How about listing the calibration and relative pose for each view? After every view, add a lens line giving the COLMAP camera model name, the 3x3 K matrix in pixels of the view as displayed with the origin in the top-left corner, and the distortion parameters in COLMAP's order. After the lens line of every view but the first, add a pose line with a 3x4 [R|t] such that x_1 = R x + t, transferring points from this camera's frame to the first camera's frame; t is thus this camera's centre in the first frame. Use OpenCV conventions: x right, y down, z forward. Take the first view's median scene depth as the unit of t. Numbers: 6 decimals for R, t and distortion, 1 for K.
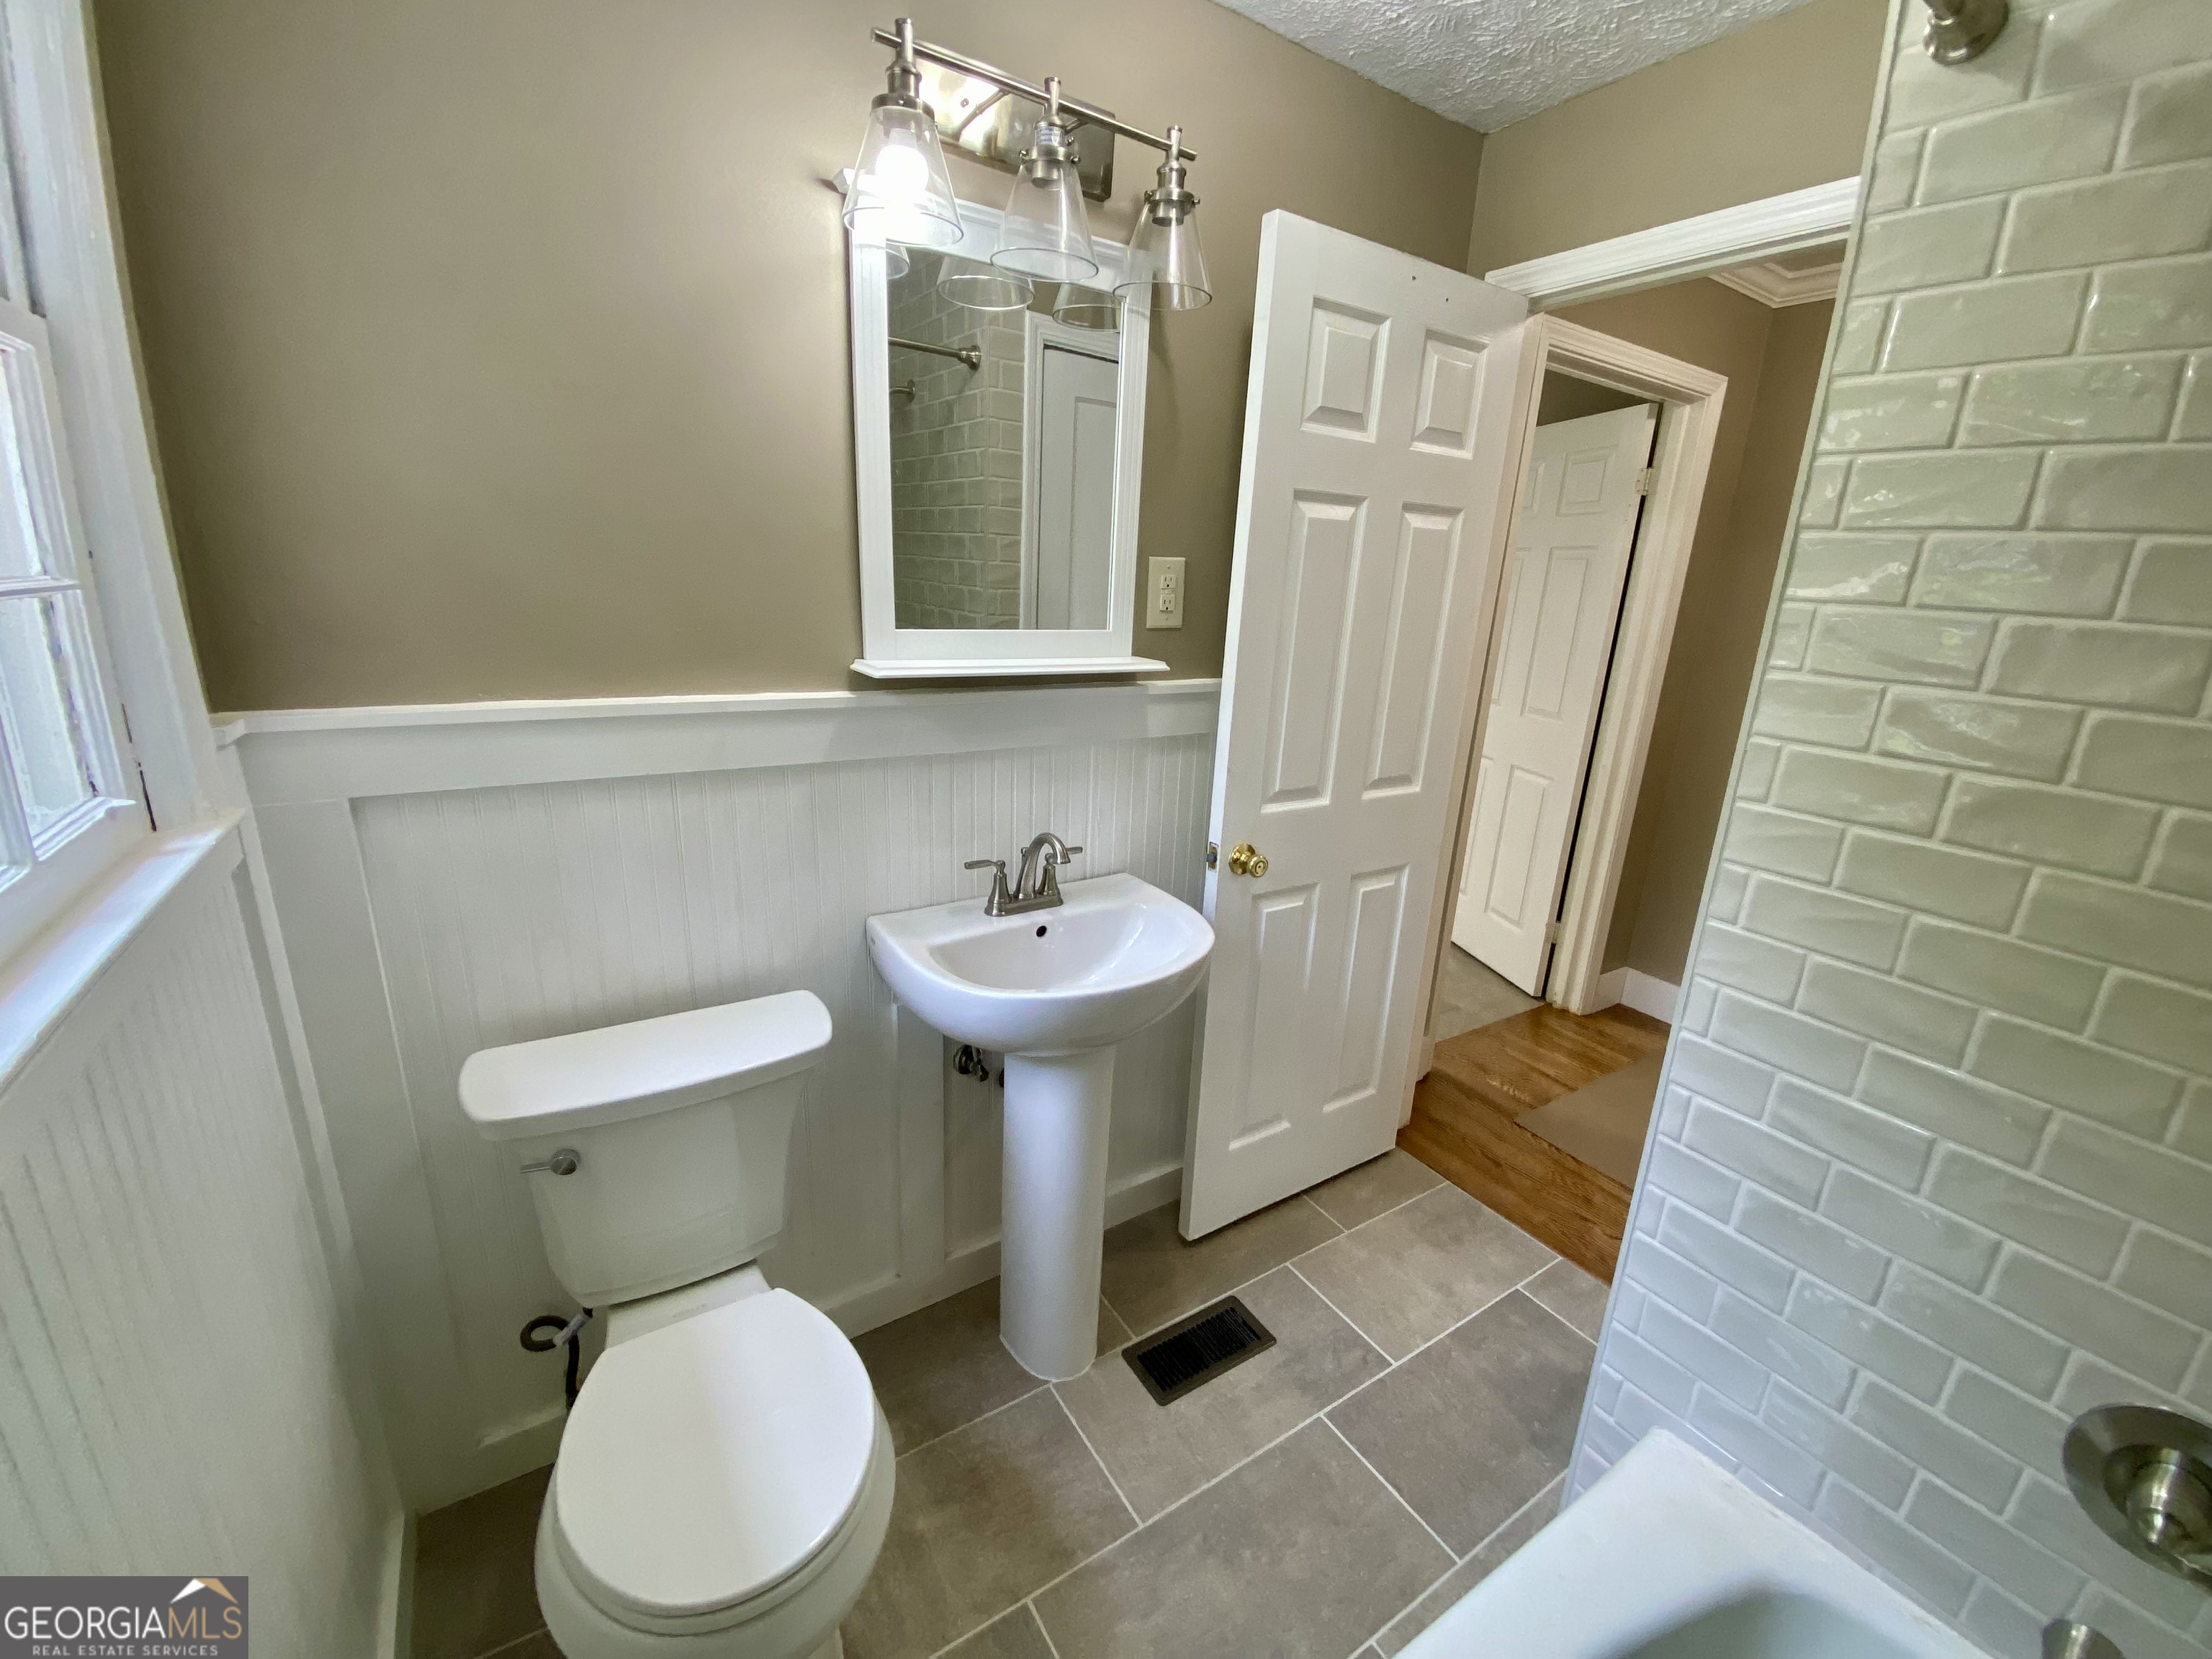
lens RADIAL K [[892.9, 0, 1103.7], [0, 892.9, 823.7], [0, 0, 1]] dist [0.014831, -0.016800]
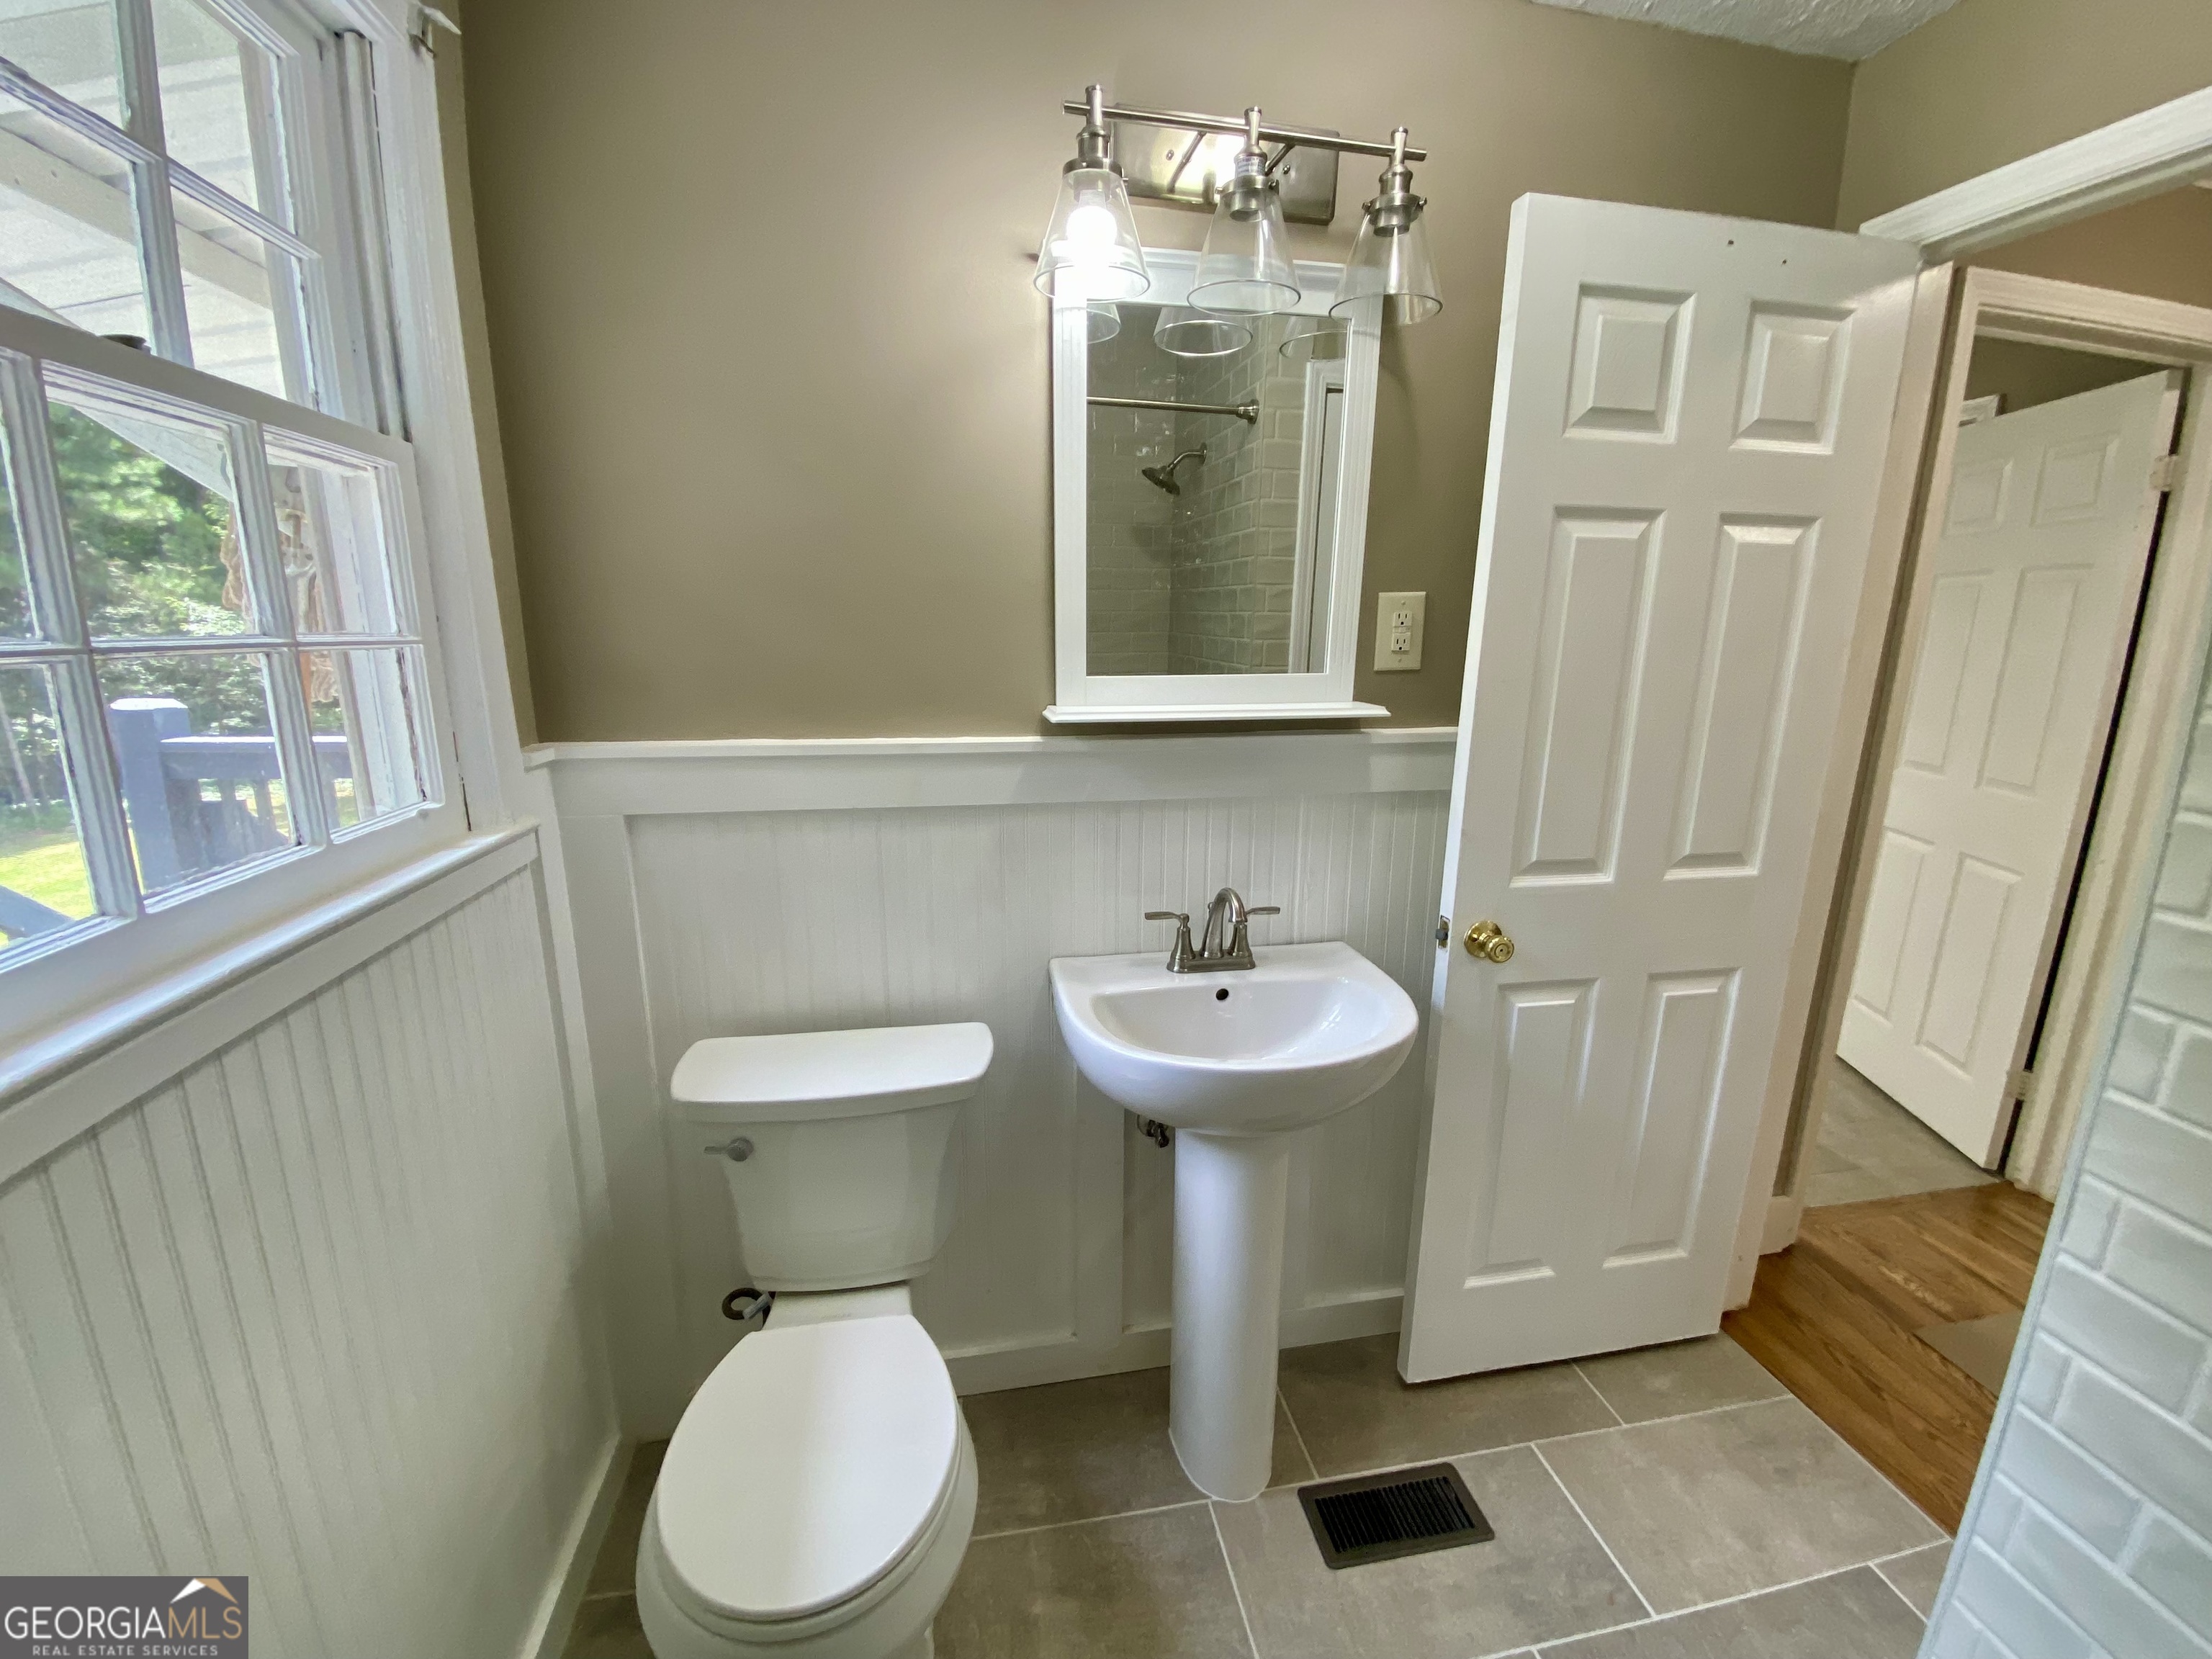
lens RADIAL K [[892.9, 0, 1103.2], [0, 892.9, 825.0], [0, 0, 1]] dist [0.014831, -0.016800]
pose [[0.925878, 0.047670, -0.374803, 0.153893], [-0.071363, 0.996217, -0.049583, -0.000692], [0.371022, 0.072655, 0.925778, 0.079307]]
